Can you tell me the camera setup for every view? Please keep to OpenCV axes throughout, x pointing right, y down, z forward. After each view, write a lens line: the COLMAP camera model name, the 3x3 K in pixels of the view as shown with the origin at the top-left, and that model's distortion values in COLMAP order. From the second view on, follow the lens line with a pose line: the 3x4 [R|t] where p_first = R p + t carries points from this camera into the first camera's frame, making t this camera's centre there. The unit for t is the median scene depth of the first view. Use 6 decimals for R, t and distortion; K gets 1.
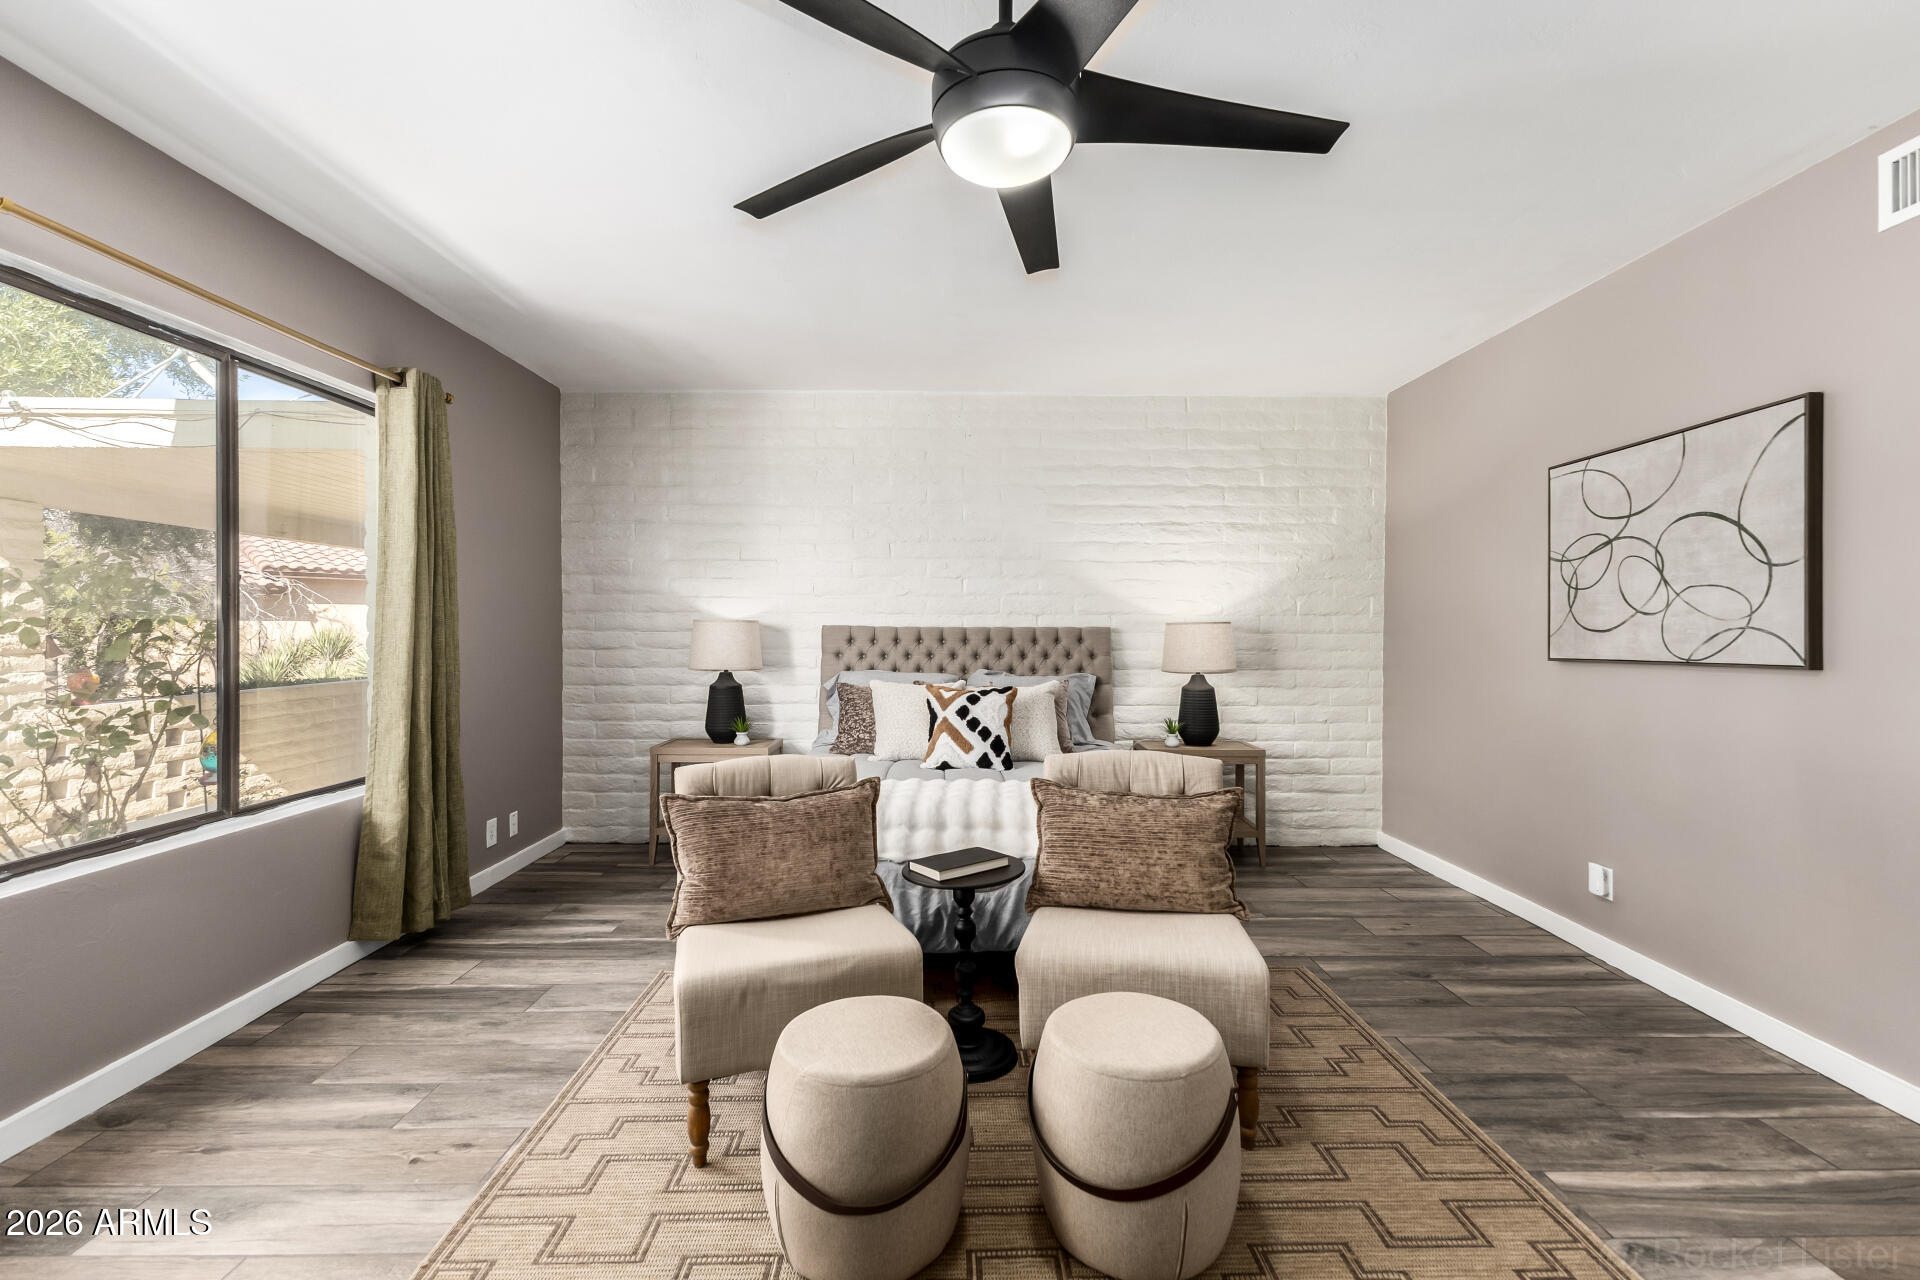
lens RADIAL K [[827.1, 0, 963.0], [0, 827.1, 637.5], [0, 0, 1]] dist [-0.000096, -0.000110]
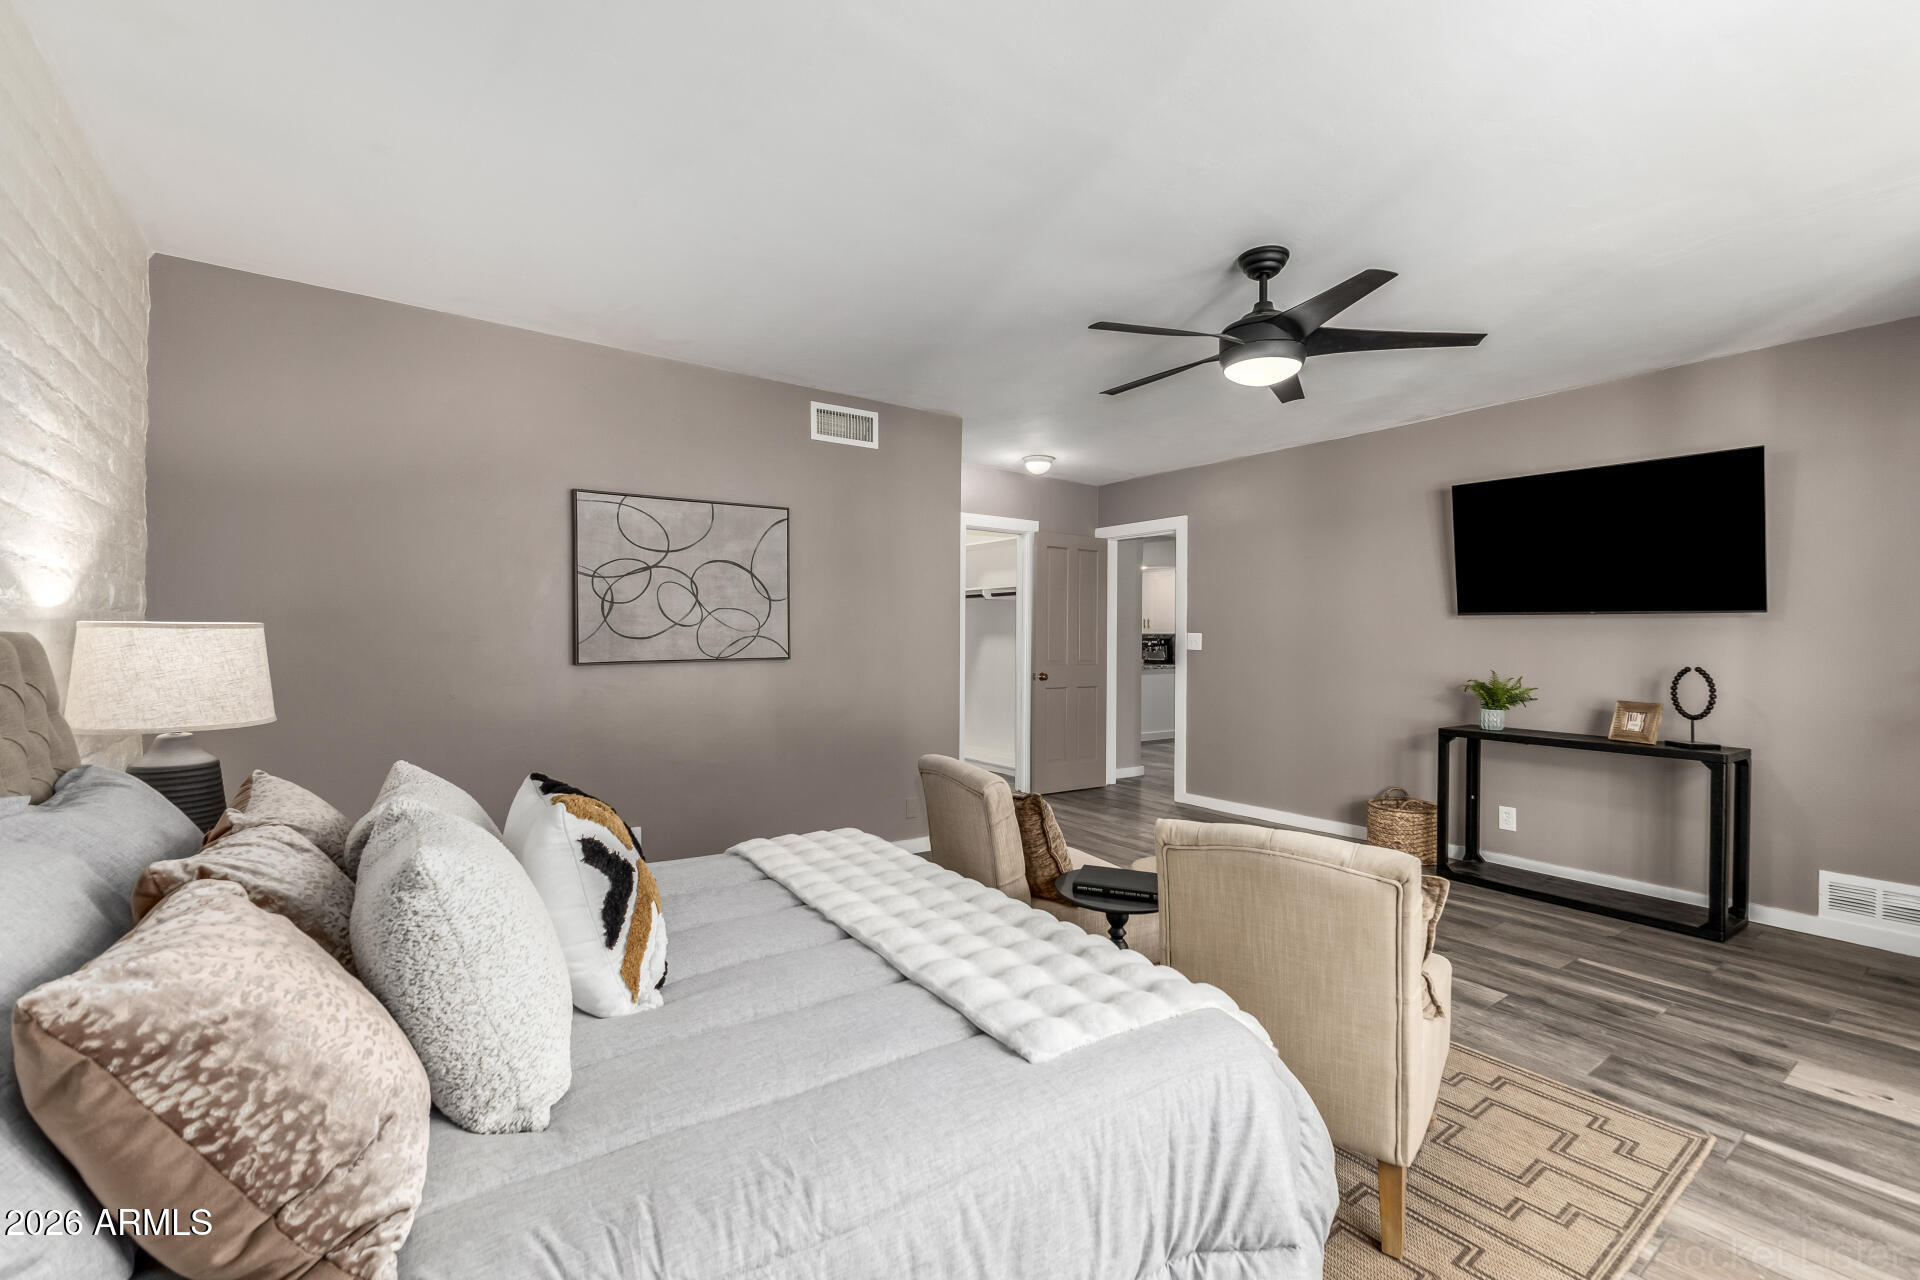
lens RADIAL K [[827.1, 0, 964.5], [0, 827.1, 635.3], [0, 0, 1]] dist [-0.000096, -0.000110]
pose [[-0.575359, -0.005678, 0.817881, -0.551322], [0.001157, 0.999969, 0.007757, -0.021664], [-0.817900, 0.005409, -0.575335, 1.364537]]
